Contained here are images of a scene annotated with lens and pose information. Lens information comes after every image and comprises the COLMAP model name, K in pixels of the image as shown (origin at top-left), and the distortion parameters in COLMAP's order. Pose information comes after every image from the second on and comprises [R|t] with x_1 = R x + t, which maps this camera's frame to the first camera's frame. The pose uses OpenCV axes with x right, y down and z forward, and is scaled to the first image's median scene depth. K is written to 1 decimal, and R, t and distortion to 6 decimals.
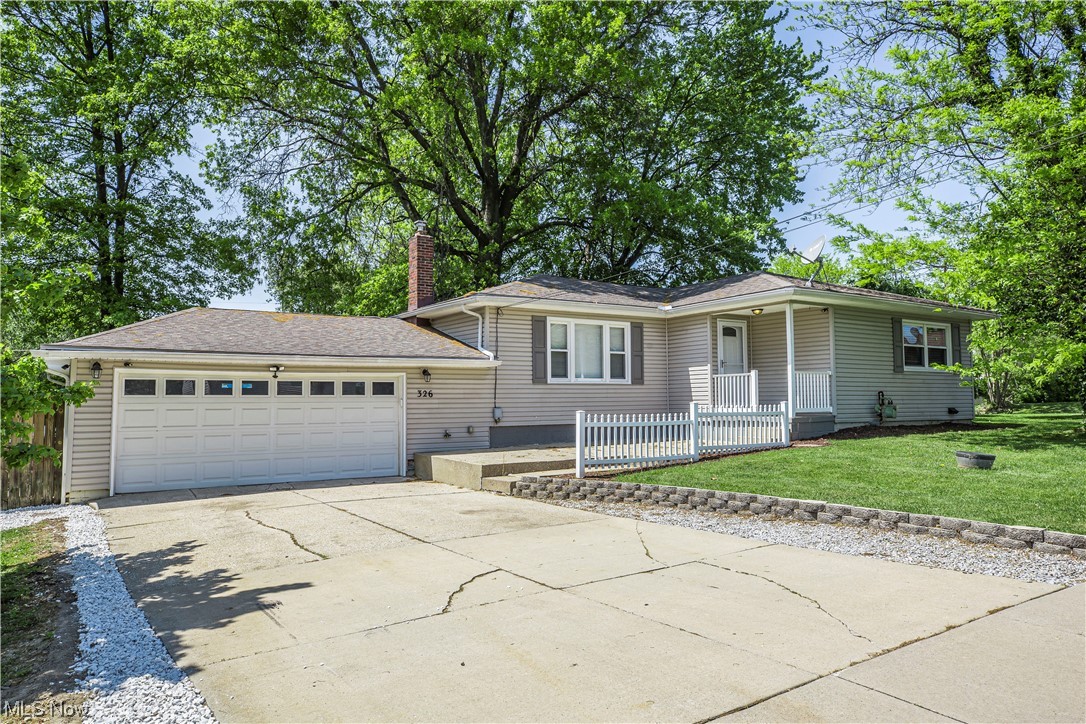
lens RADIAL K [[709.7, 0, 540.2], [0, 709.7, 367.6], [0, 0, 1]] dist [0.004800, -0.000166]
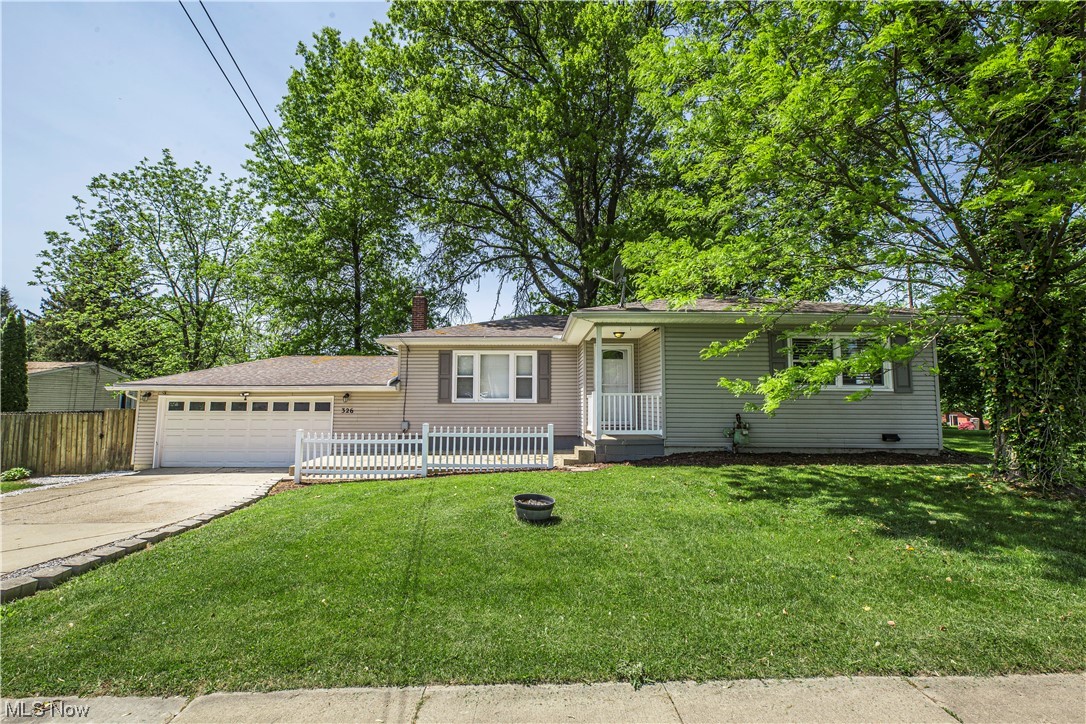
lens RADIAL K [[493.5, 0, 543.0], [0, 493.5, 362.0], [0, 0, 1]] dist [0.007513, 0.000046]
pose [[0.843177, -0.037649, -0.536316, 0.616734], [0.016376, 0.998881, -0.044374, -0.008668], [0.537386, 0.028632, 0.842850, 0.333322]]
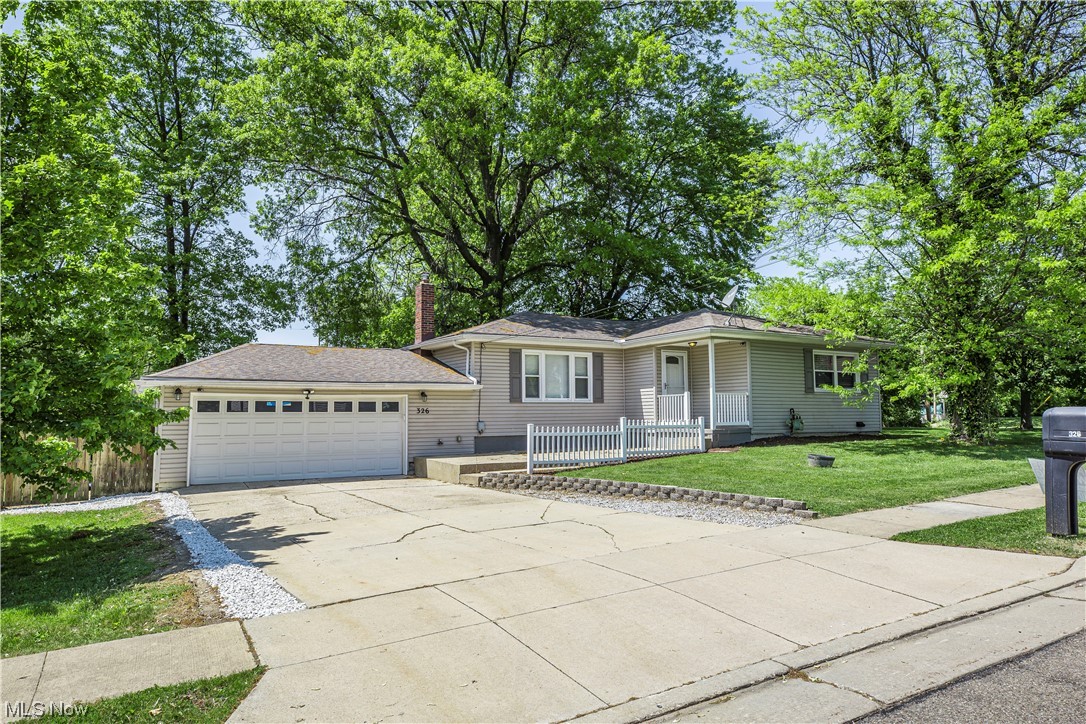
lens RADIAL K [[677.0, 0, 543.0], [0, 677.0, 362.0], [0, 0, 1]] dist [0.001429, 0.000700]
pose [[0.999510, -0.002862, -0.031167, 0.083313], [0.001883, 0.999506, -0.031381, -0.011251], [0.031241, 0.031307, 0.999021, -0.197572]]
